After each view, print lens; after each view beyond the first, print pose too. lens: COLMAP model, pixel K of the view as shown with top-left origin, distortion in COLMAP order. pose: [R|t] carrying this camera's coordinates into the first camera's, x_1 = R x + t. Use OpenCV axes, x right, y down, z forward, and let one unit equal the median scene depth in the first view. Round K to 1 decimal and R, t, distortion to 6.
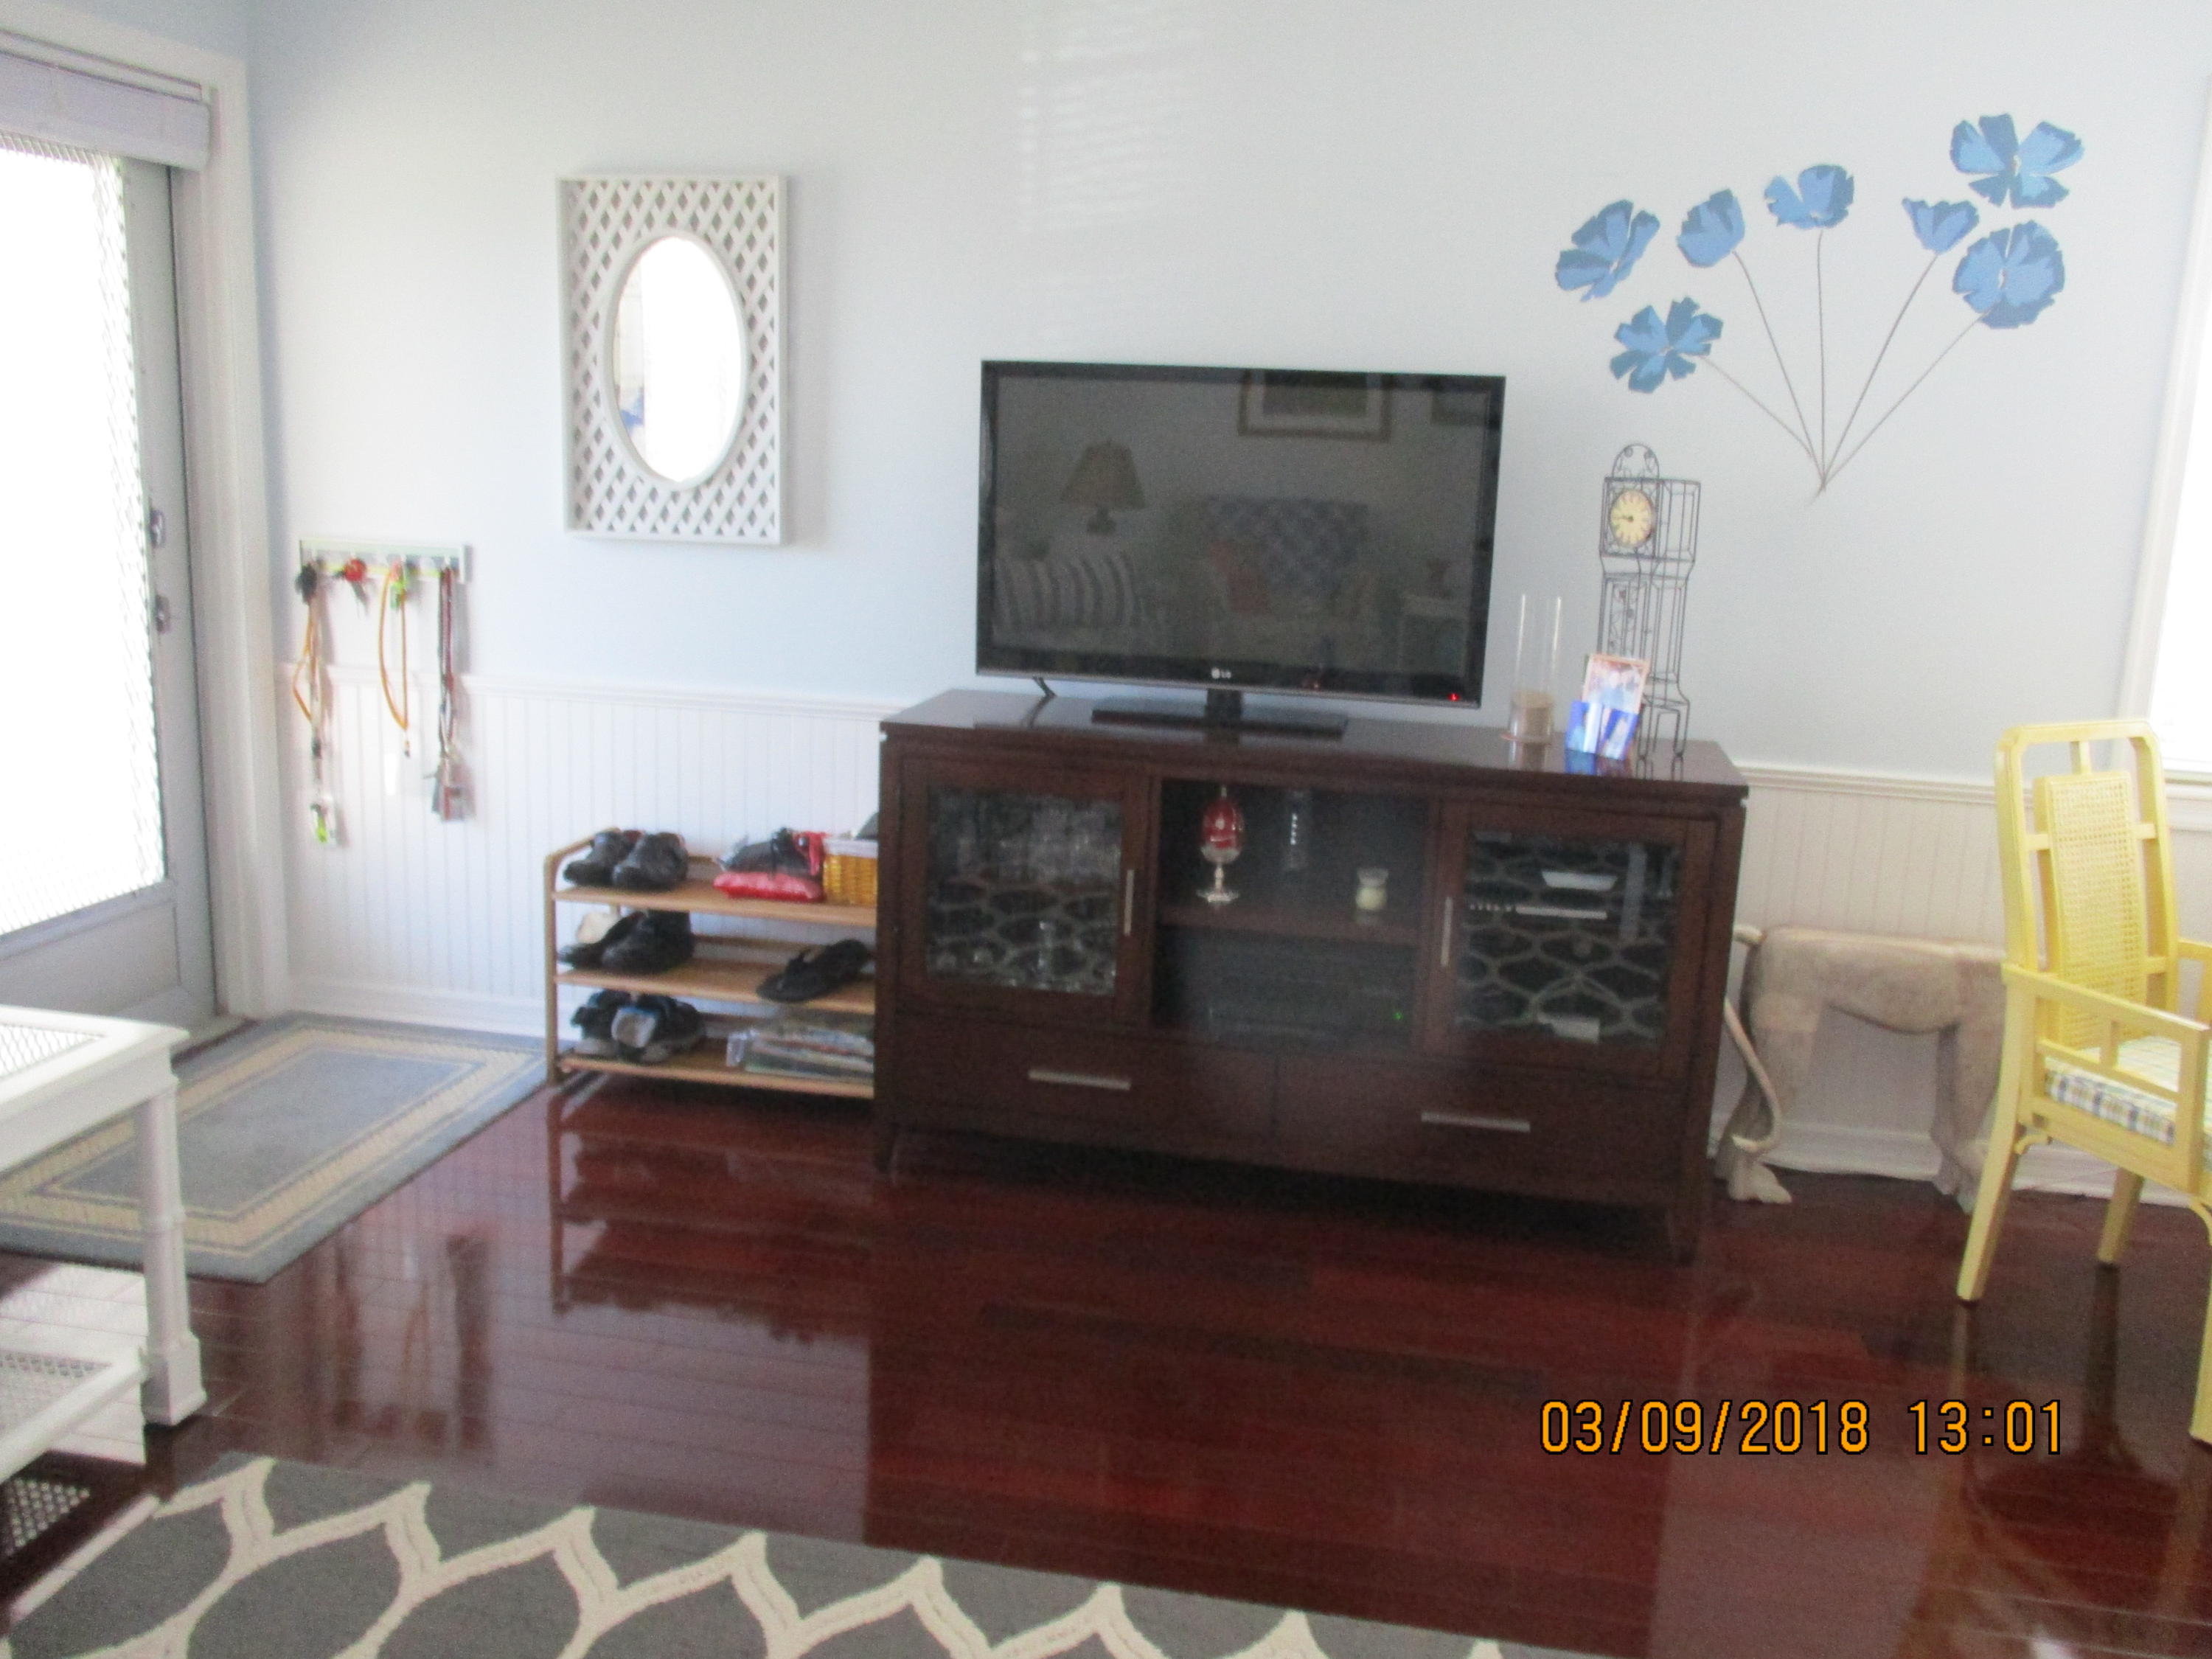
lens RADIAL K [[1864.8, 0, 1106.0], [0, 1864.8, 829.5], [0, 0, 1]] dist [0.003392, 0.001693]
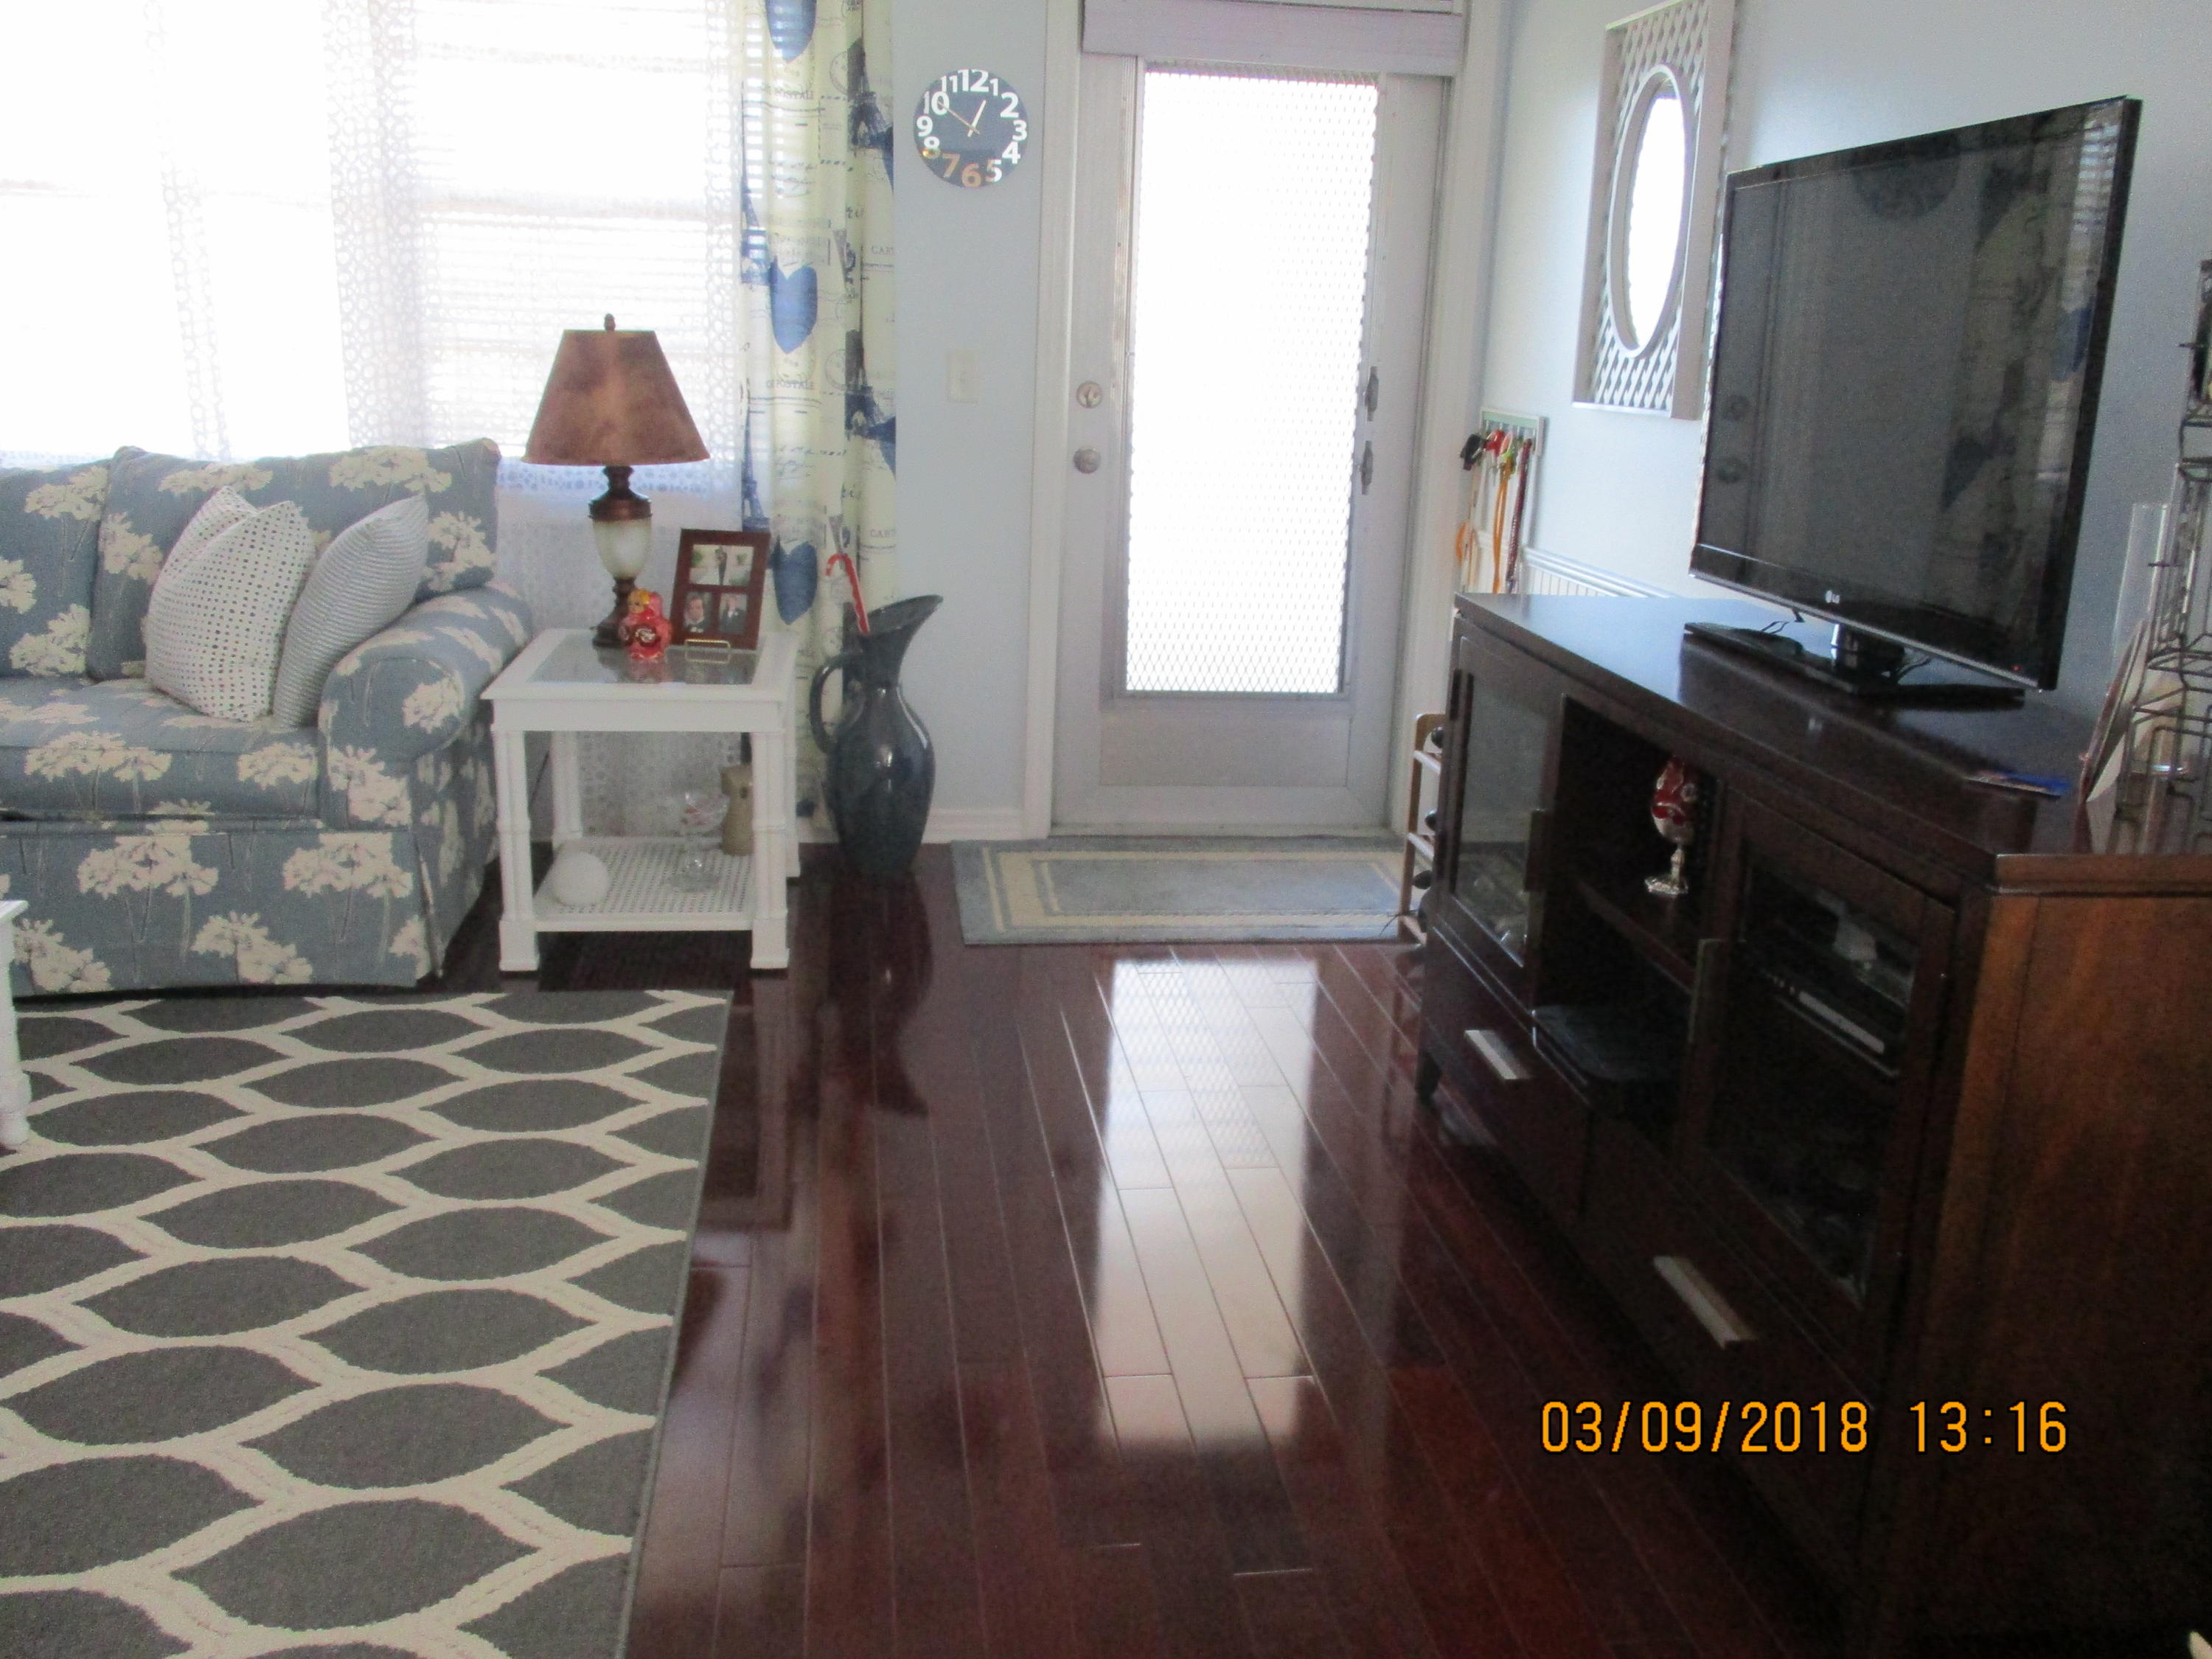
lens RADIAL K [[1887.2, 0, 1111.6], [0, 1887.2, 807.0], [0, 0, 1]] dist [-0.013664, 0.005996]
pose [[0.315381, 0.211378, -0.925124, 0.607040], [-0.218423, 0.964871, 0.145998, -0.049673], [0.923486, 0.156023, 0.350472, 0.493694]]
